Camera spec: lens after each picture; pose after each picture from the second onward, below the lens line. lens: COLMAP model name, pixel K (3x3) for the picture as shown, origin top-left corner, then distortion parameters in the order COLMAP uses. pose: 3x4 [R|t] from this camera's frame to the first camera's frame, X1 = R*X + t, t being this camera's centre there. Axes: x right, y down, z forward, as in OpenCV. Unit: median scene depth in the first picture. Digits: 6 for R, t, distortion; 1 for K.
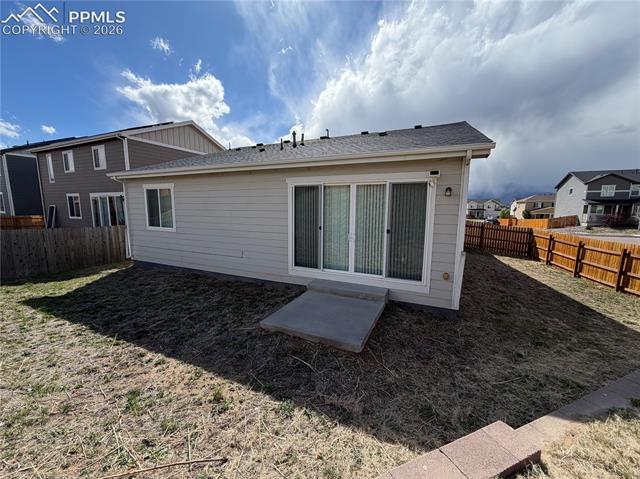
lens RADIAL K [[255.2, 0, 318.5], [0, 255.2, 241.0], [0, 0, 1]] dist [-0.000034, 0.000068]
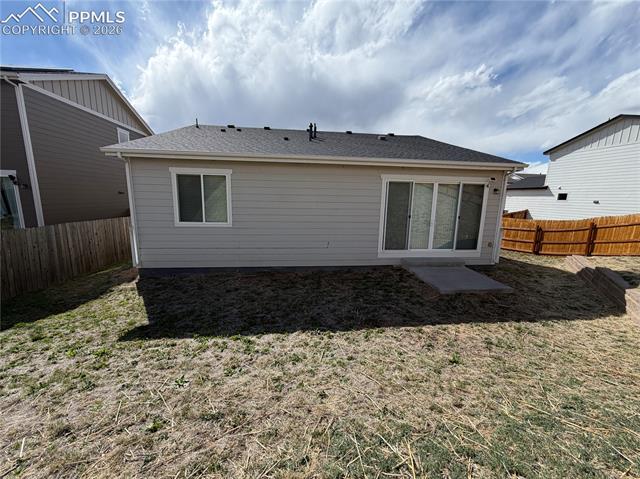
lens RADIAL K [[255.2, 0, 318.5], [0, 255.2, 241.0], [0, 0, 1]] dist [-0.000034, 0.000068]
pose [[0.854580, -0.078324, 0.513380, -1.050242], [0.056111, 0.996700, 0.058659, -0.031386], [-0.516280, -0.021322, 0.856154, 0.162497]]
